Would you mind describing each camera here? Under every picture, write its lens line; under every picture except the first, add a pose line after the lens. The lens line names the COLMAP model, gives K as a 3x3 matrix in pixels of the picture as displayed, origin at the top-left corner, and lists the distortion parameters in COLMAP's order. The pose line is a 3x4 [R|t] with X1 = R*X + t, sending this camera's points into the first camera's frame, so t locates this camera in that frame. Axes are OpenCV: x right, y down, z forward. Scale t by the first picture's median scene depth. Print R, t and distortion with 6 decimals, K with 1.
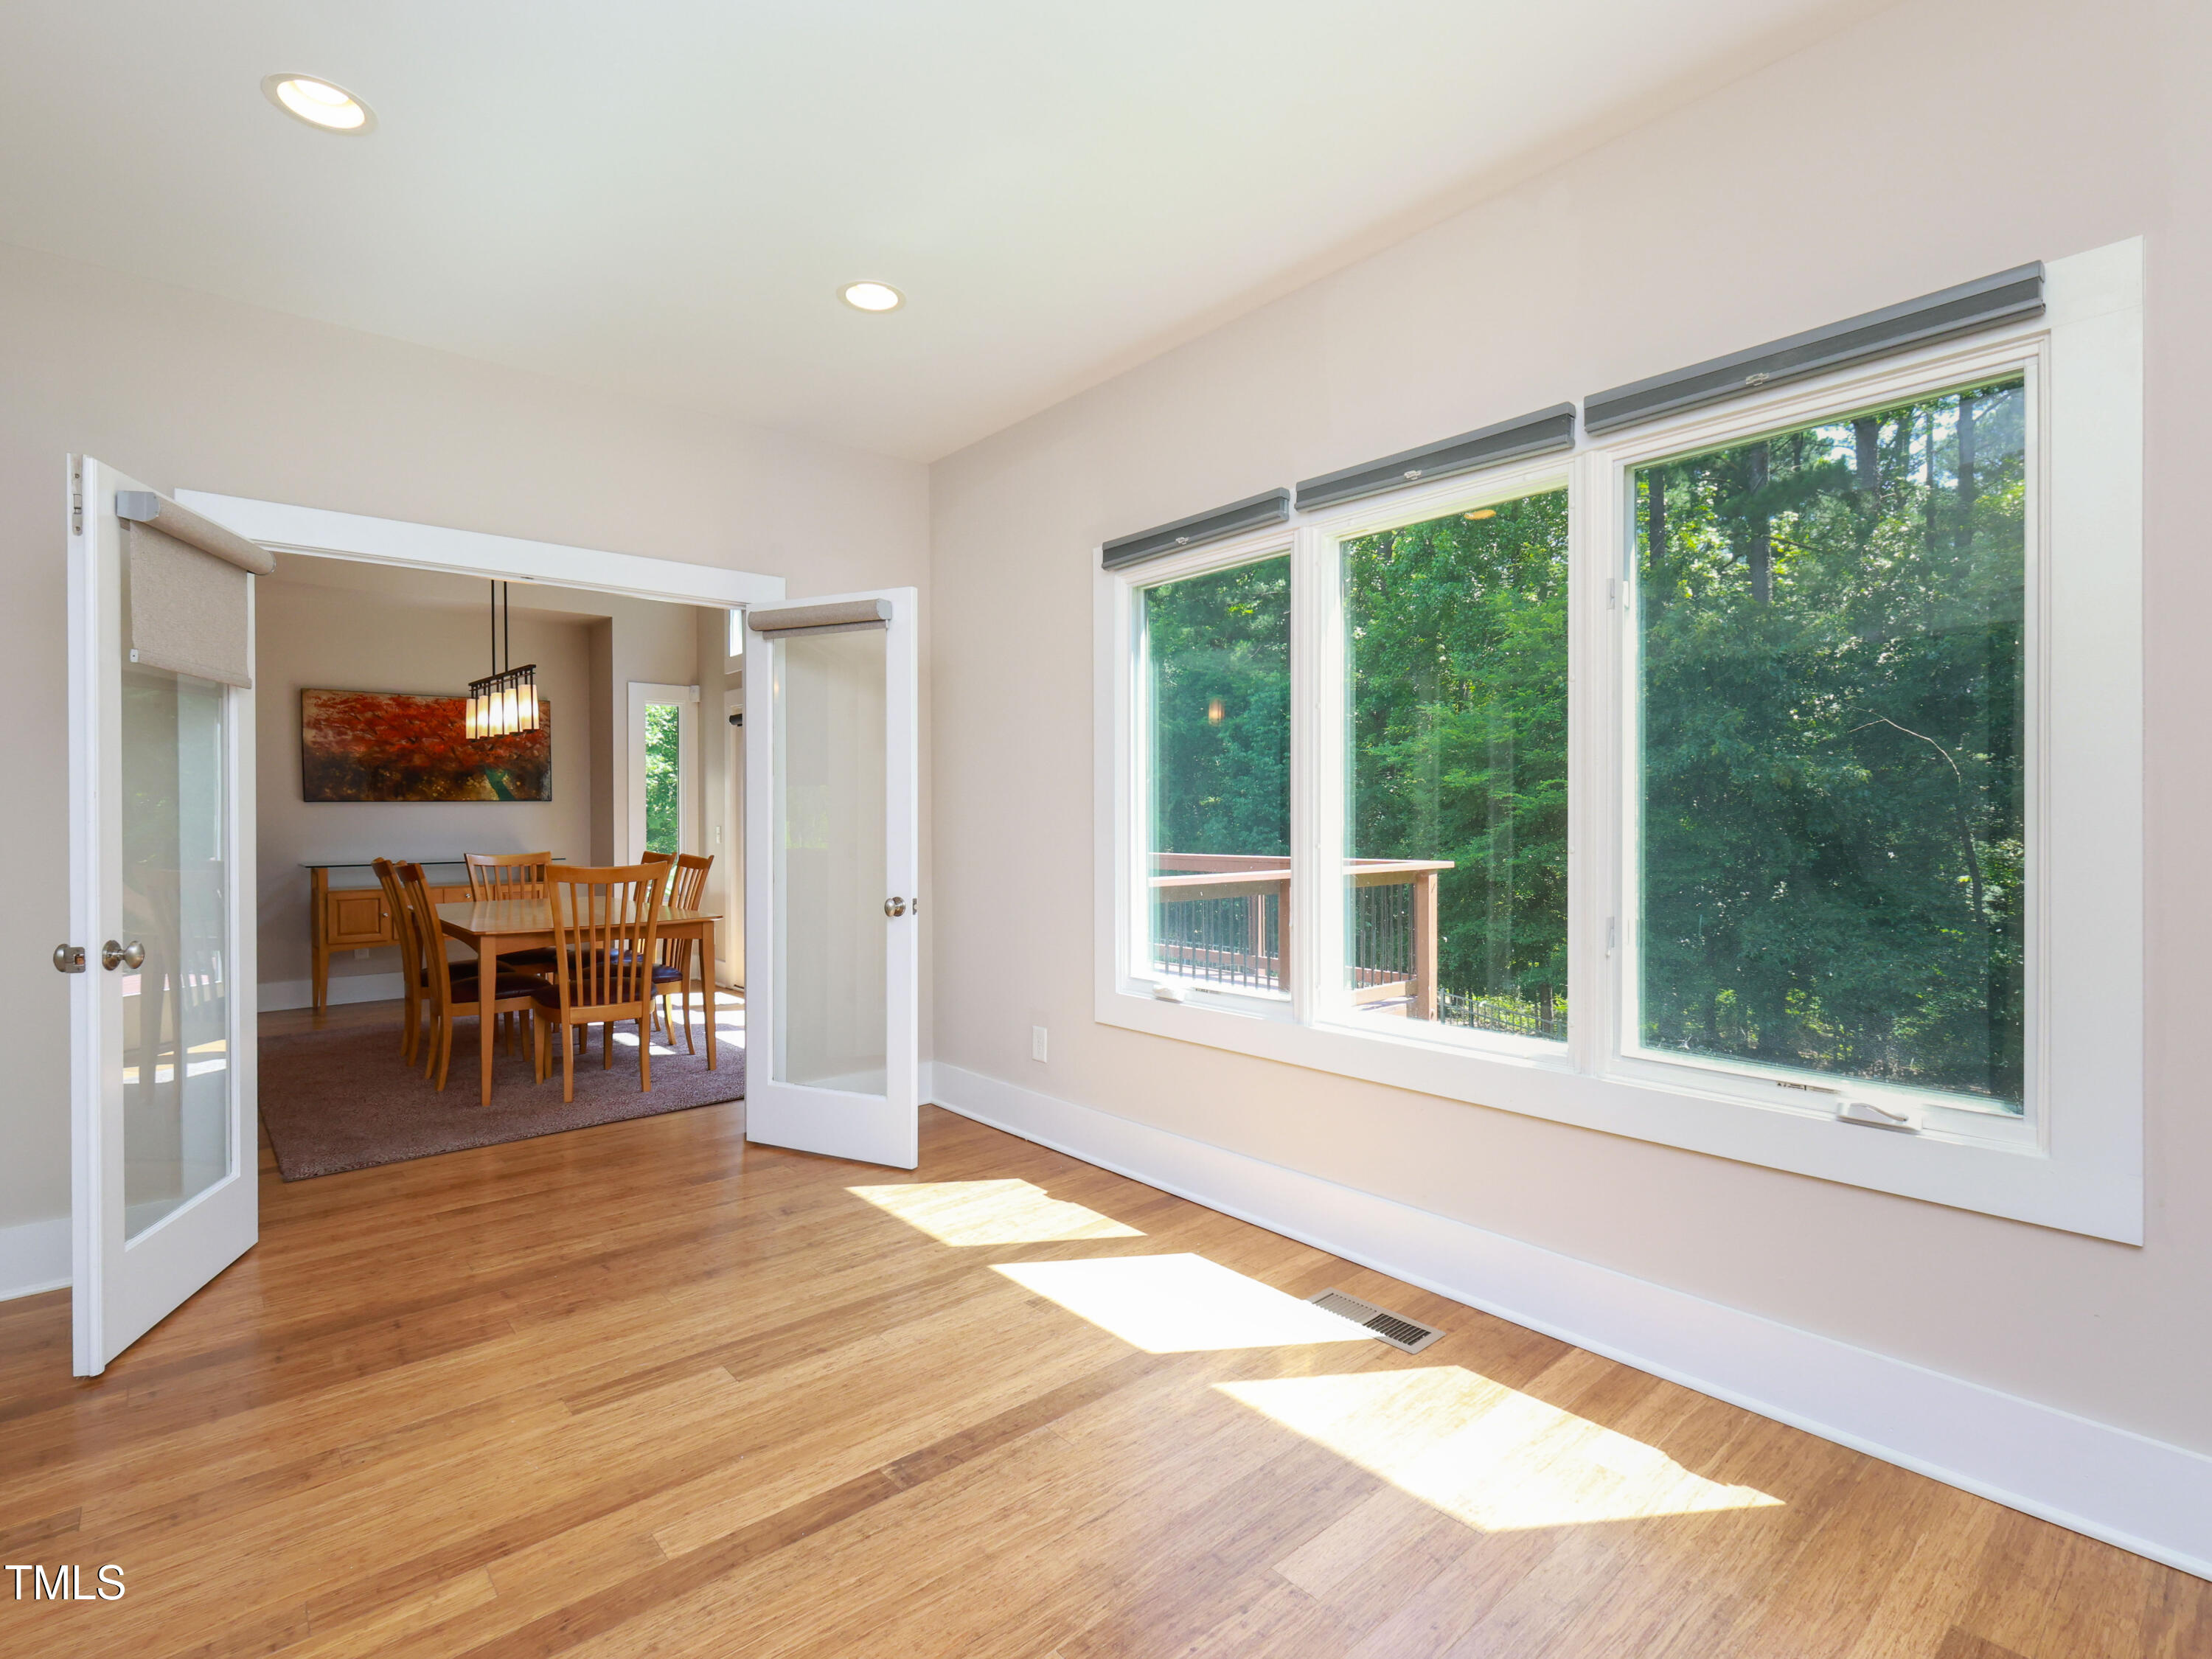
lens RADIAL K [[1104.5, 0, 1111.7], [0, 1104.5, 825.2], [0, 0, 1]] dist [0.000768, 0.000396]
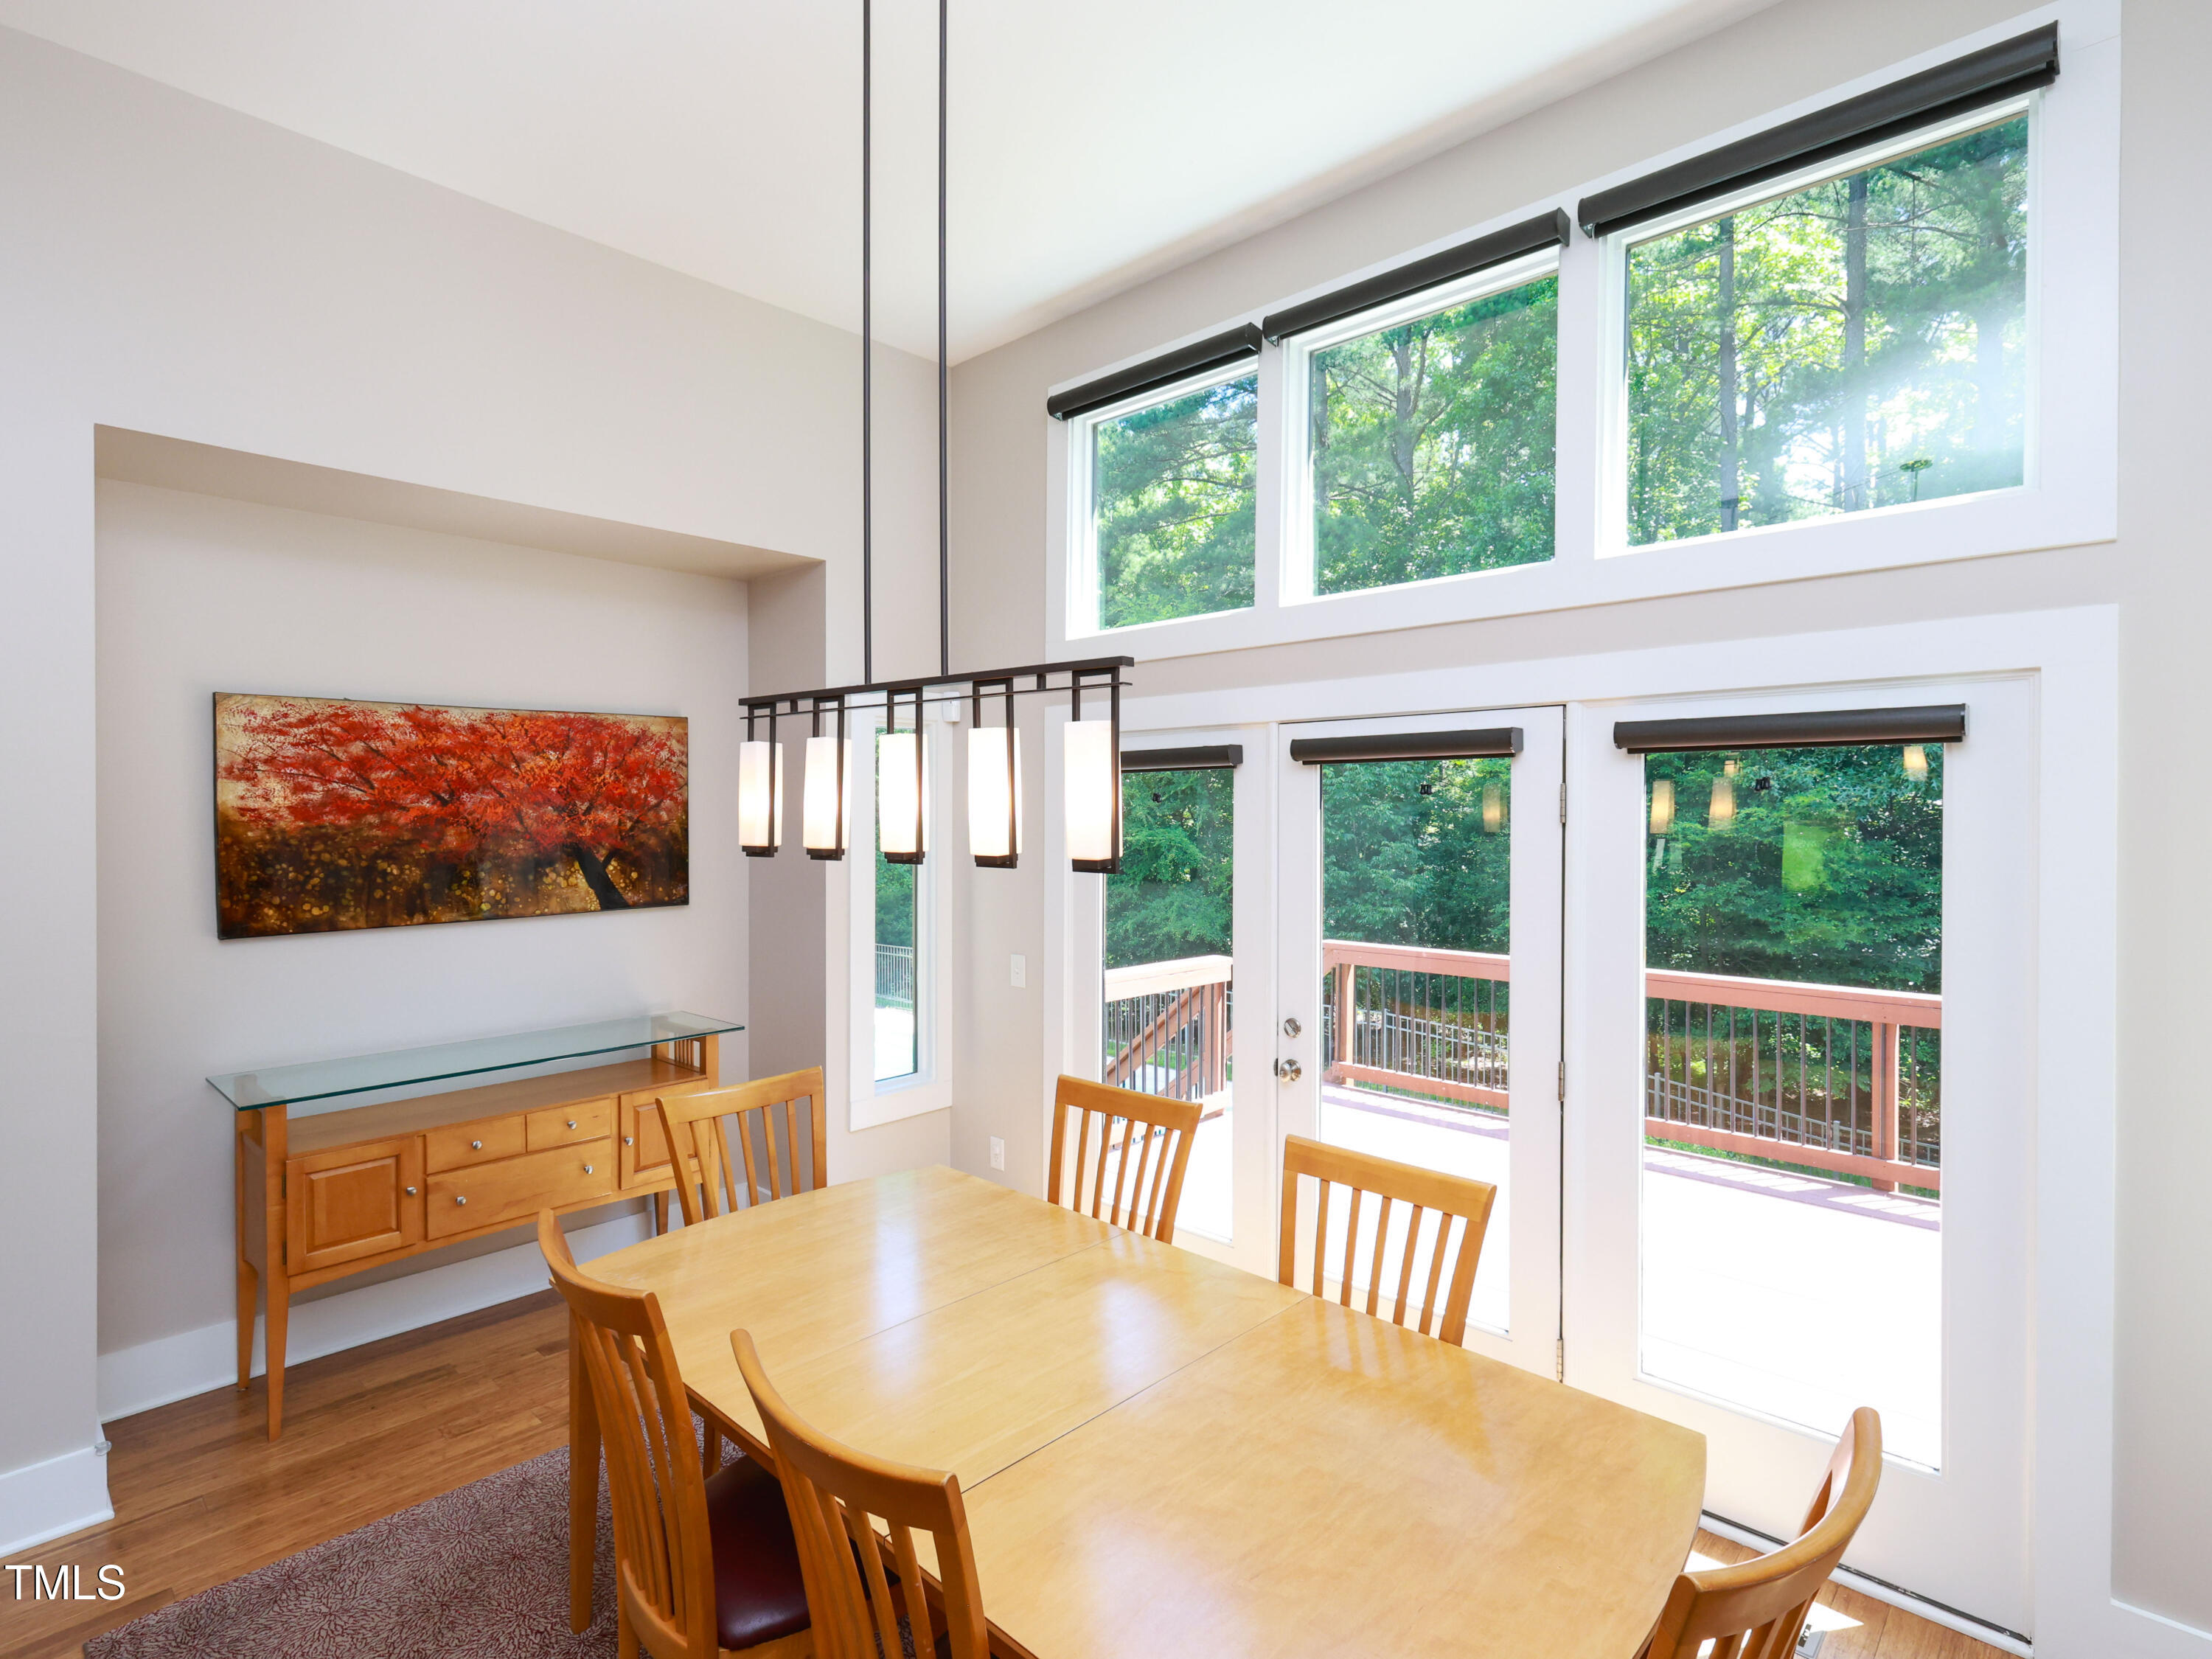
lens RADIAL K [[1104.5, 0, 1096.4], [0, 1104.5, 822.4], [0, 0, 1]] dist [0.000768, 0.000396]
pose [[0.995048, 0.003198, 0.099343, -0.398025], [-0.003388, 0.999993, 0.001735, -0.069266], [-0.099337, -0.002063, 0.995052, 0.487936]]
